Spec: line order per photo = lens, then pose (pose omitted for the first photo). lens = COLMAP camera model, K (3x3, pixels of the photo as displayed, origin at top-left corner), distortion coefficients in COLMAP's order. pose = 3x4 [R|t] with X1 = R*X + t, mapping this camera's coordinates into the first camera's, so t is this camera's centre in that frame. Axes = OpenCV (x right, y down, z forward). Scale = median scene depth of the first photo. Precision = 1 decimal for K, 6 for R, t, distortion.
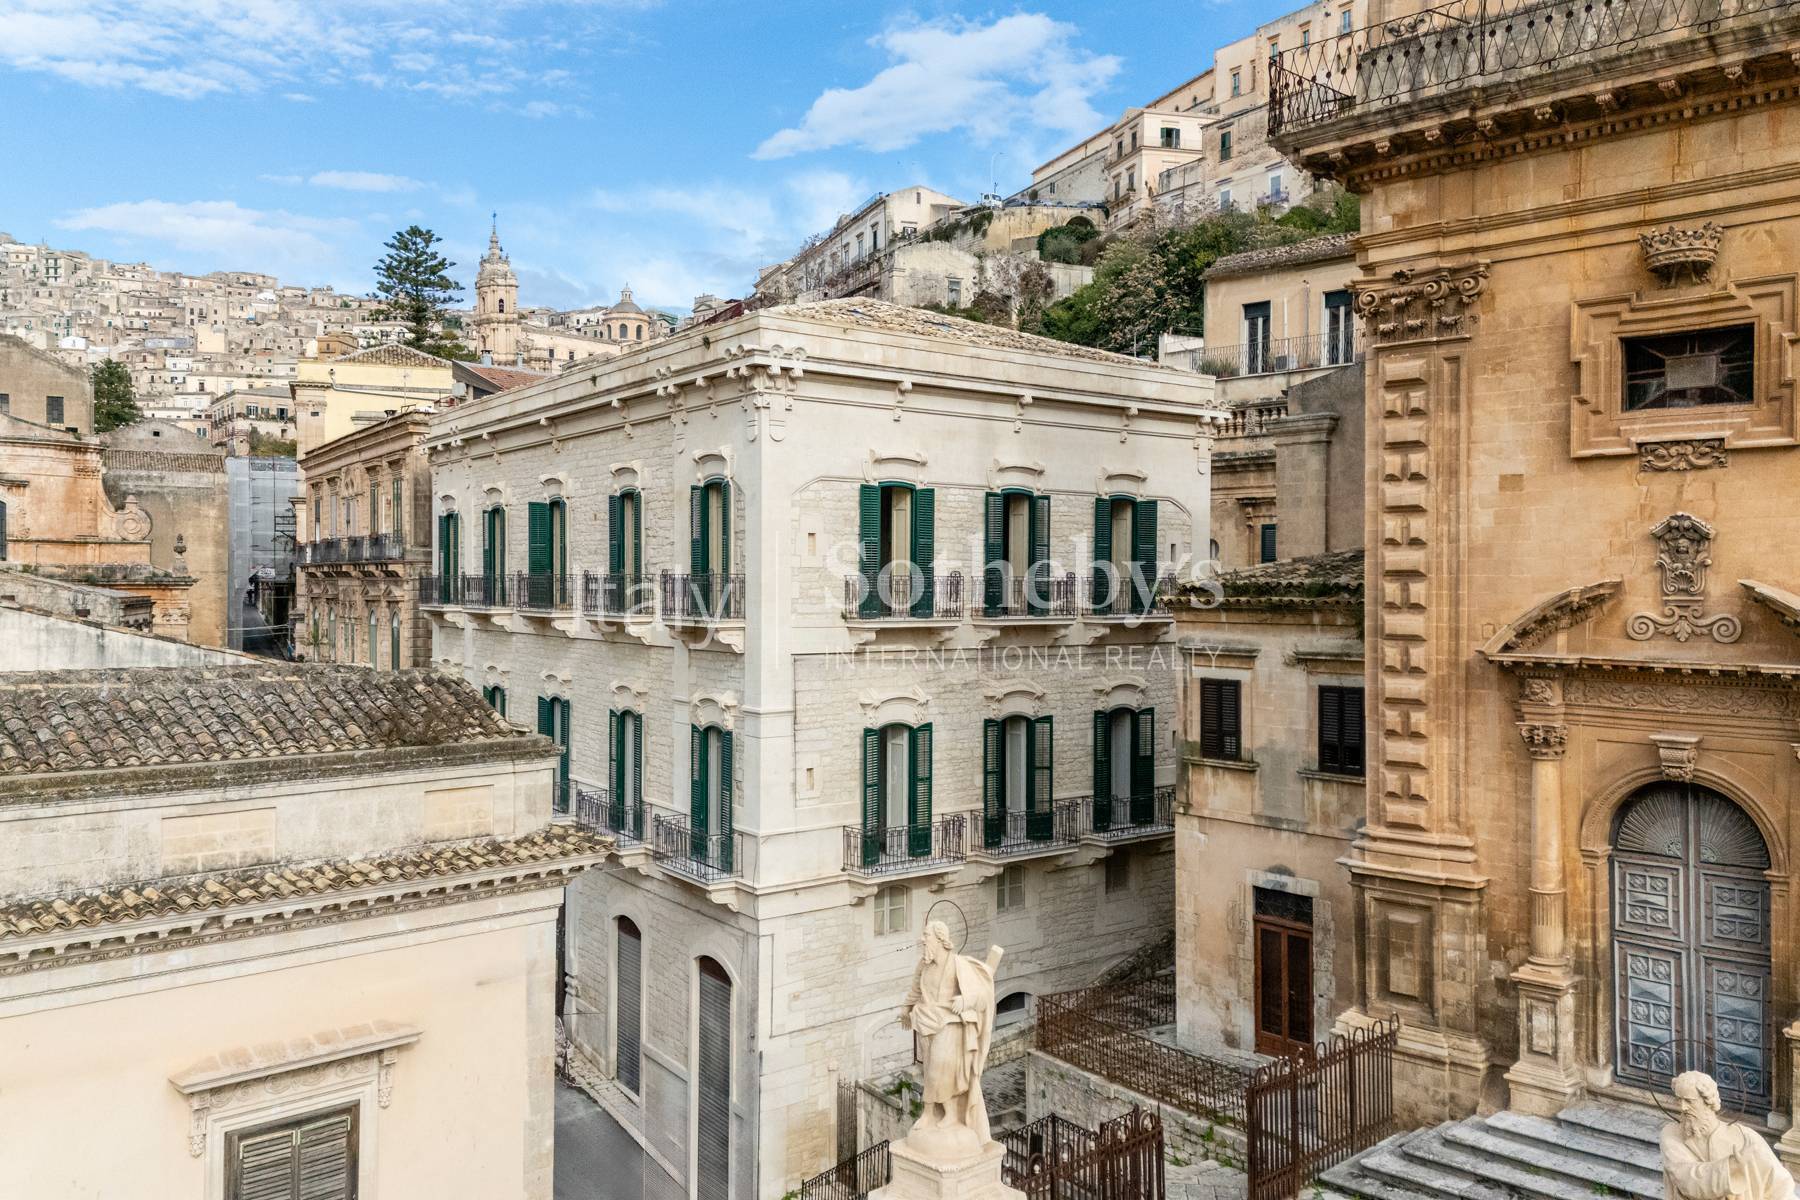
lens RADIAL K [[1593.6, 0, 891.1], [0, 1593.6, 602.5], [0, 0, 1]] dist [0.082530, -0.057558]
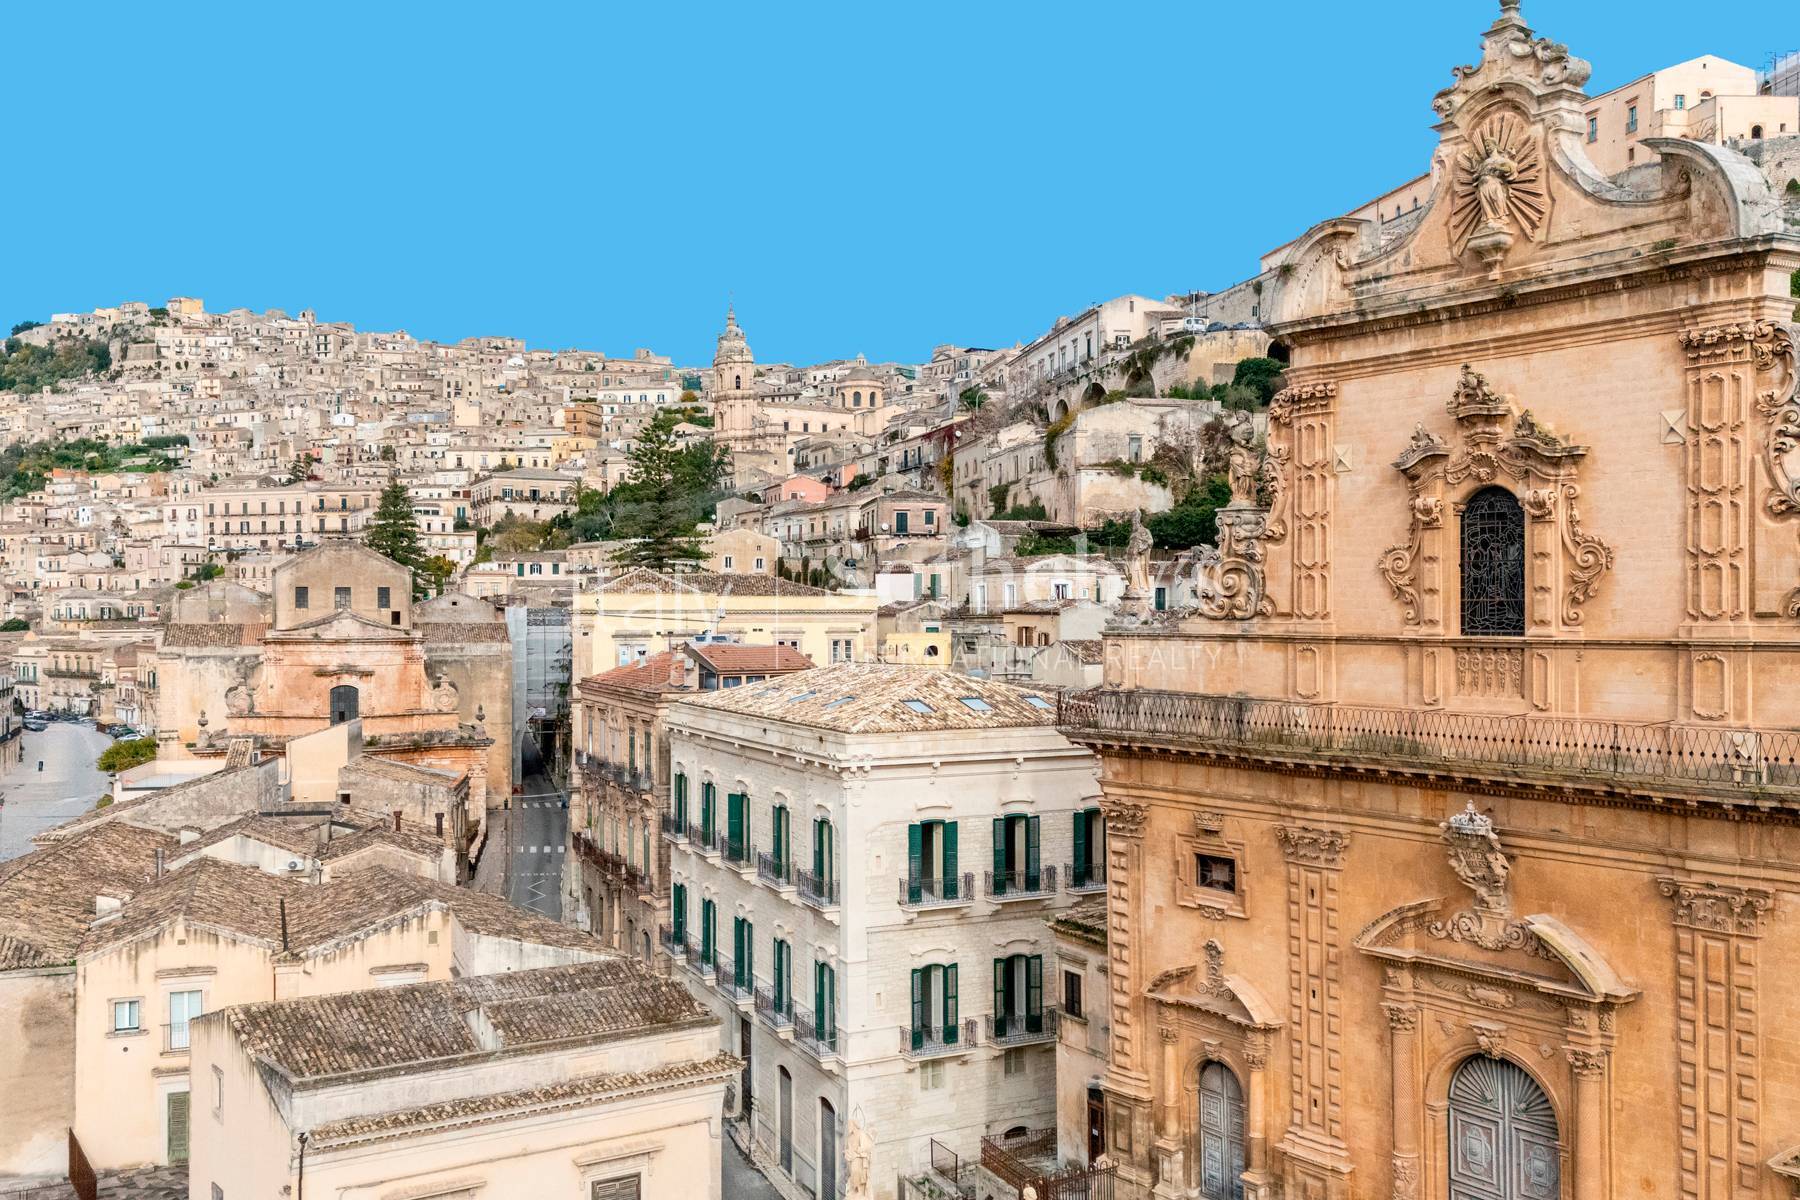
lens RADIAL K [[1755.8, 0, 814.2], [0, 1755.8, 640.1], [0, 0, 1]] dist [0.062413, 0.000000]
pose [[0.980370, -0.004181, -0.197123, 0.264166], [0.004267, 0.999991, 0.000015, -0.285284], [0.197121, -0.000856, 0.980379, -0.903317]]
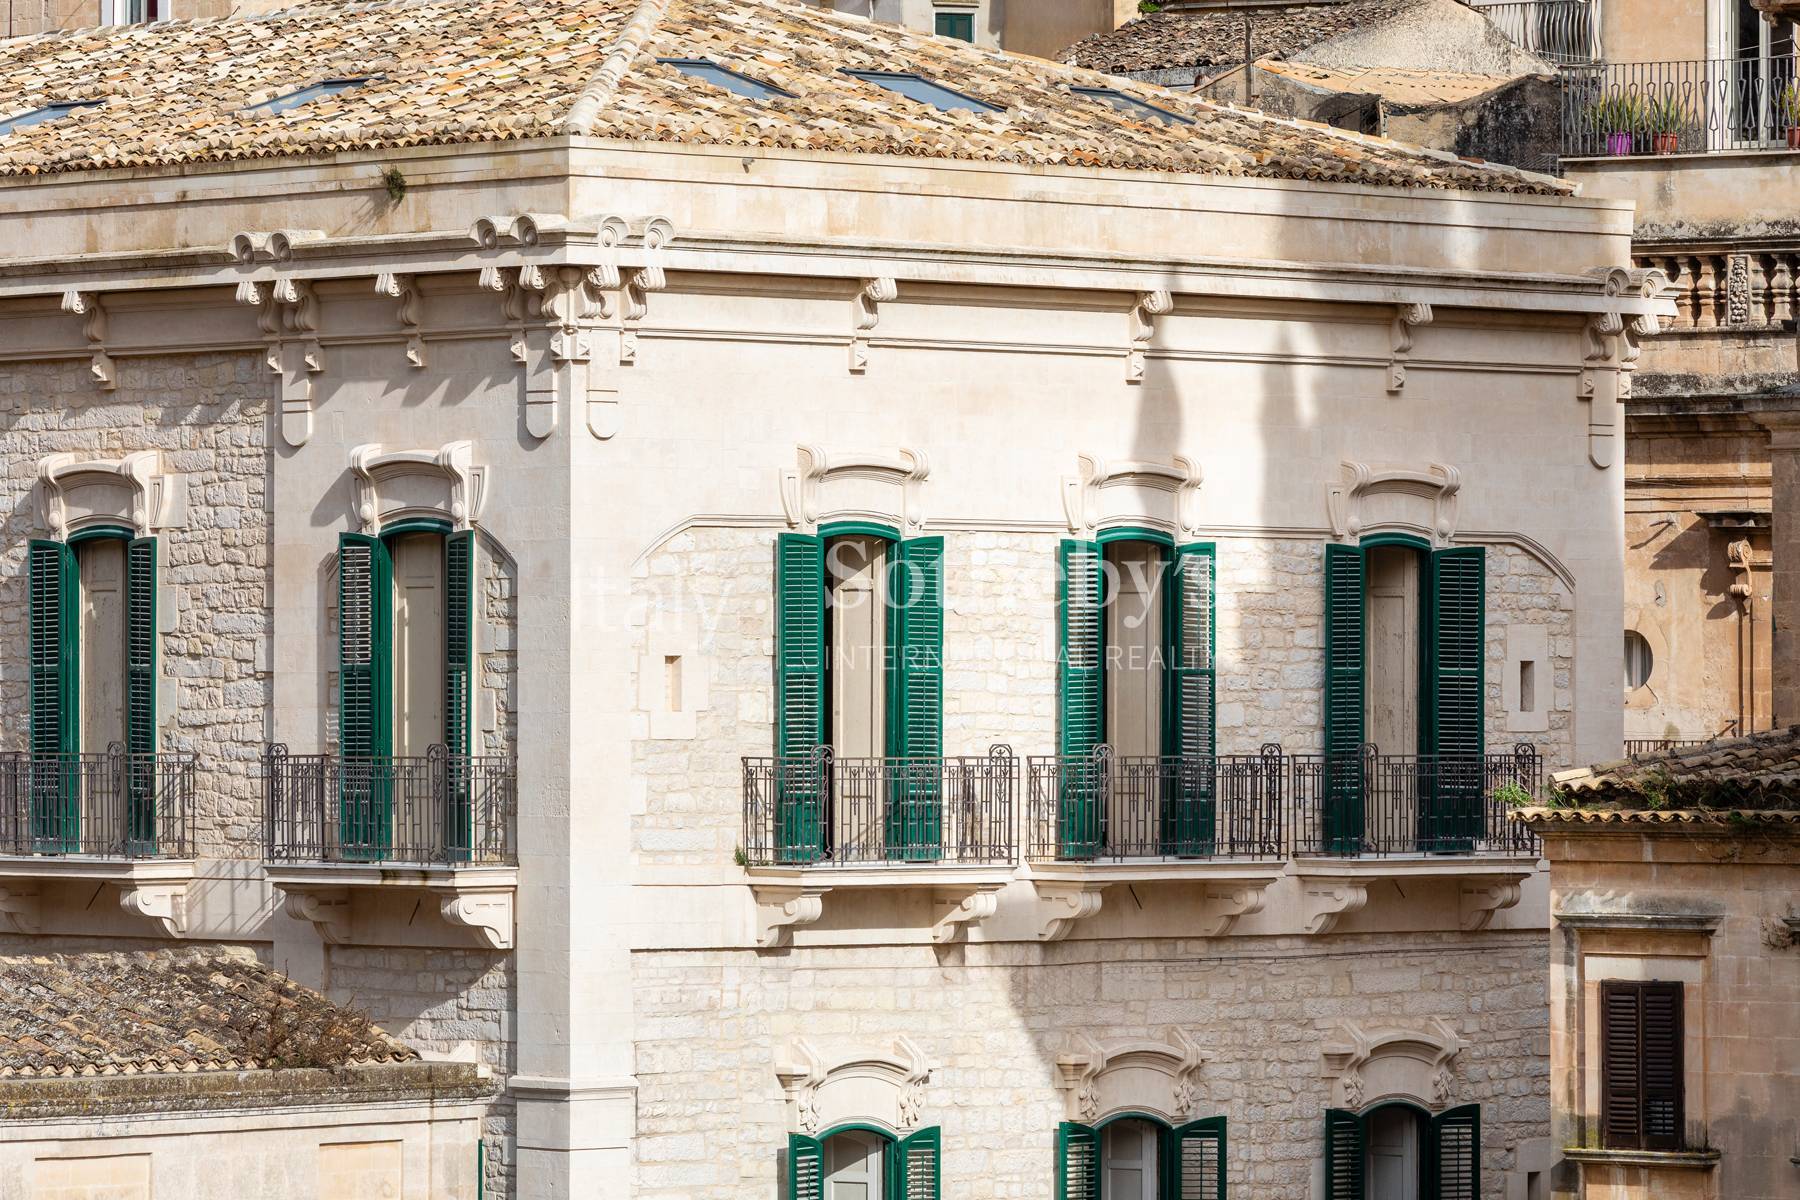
lens RADIAL K [[10329.0, 0, 896.8], [0, 10329.0, 584.3], [0, 0, 1]] dist [0.100025, 0.000000]
pose [[0.992417, -0.002049, 0.122903, -0.327998], [0.004958, 0.999715, -0.023370, 0.000449], [-0.122820, 0.023802, 0.992144, -1.695567]]
